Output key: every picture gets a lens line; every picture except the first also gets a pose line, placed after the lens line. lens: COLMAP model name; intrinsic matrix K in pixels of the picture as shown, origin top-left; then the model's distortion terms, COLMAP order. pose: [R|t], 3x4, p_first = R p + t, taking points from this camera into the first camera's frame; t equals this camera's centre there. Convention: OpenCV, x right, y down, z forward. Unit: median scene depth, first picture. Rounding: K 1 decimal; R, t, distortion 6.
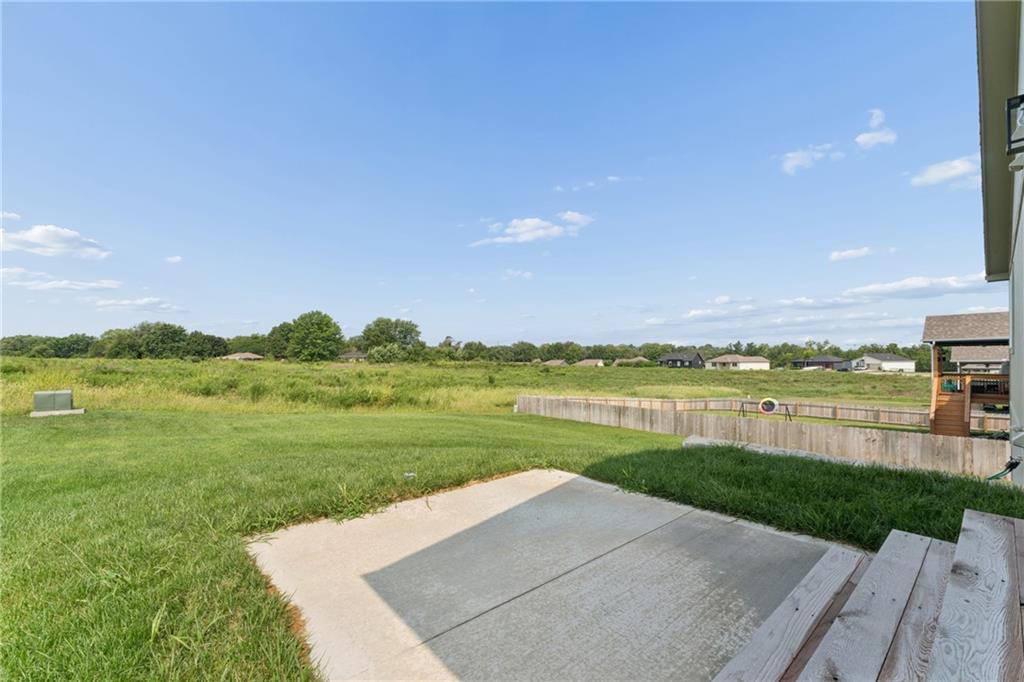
lens RADIAL K [[416.0, 0, 511.5], [0, 416.0, 348.8], [0, 0, 1]] dist [-0.001413, -0.000223]
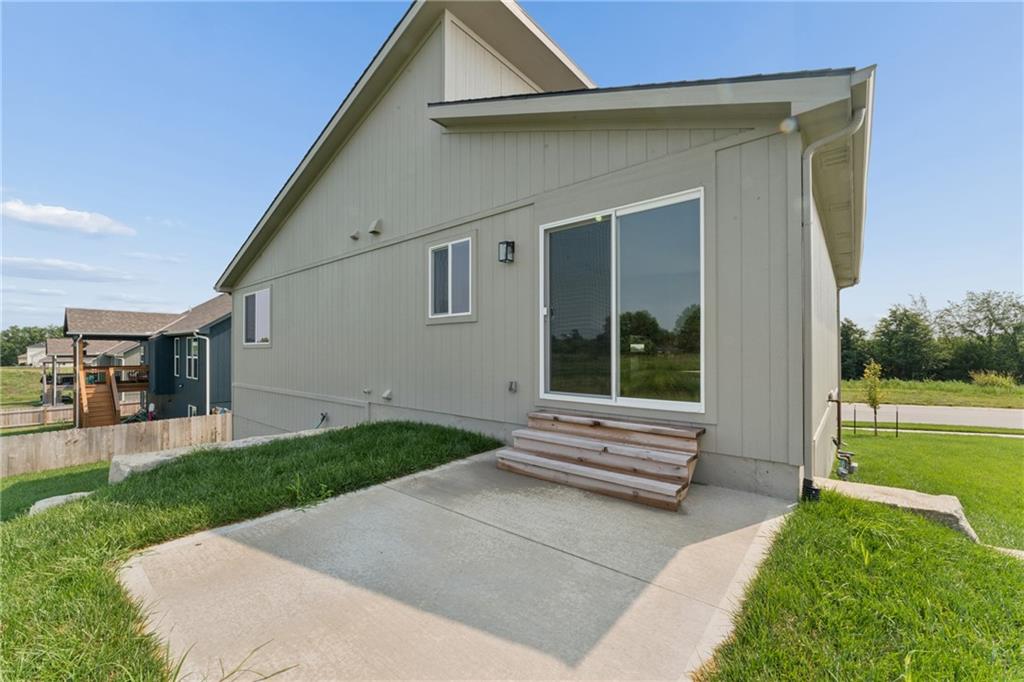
lens RADIAL K [[416.0, 0, 511.5], [0, 416.0, 348.8], [0, 0, 1]] dist [-0.001413, -0.000223]
pose [[-0.171578, 0.009431, 0.985125, -0.242870], [-0.023011, 0.999643, -0.013578, 0.011543], [-0.984902, -0.024998, -0.171299, 0.296360]]
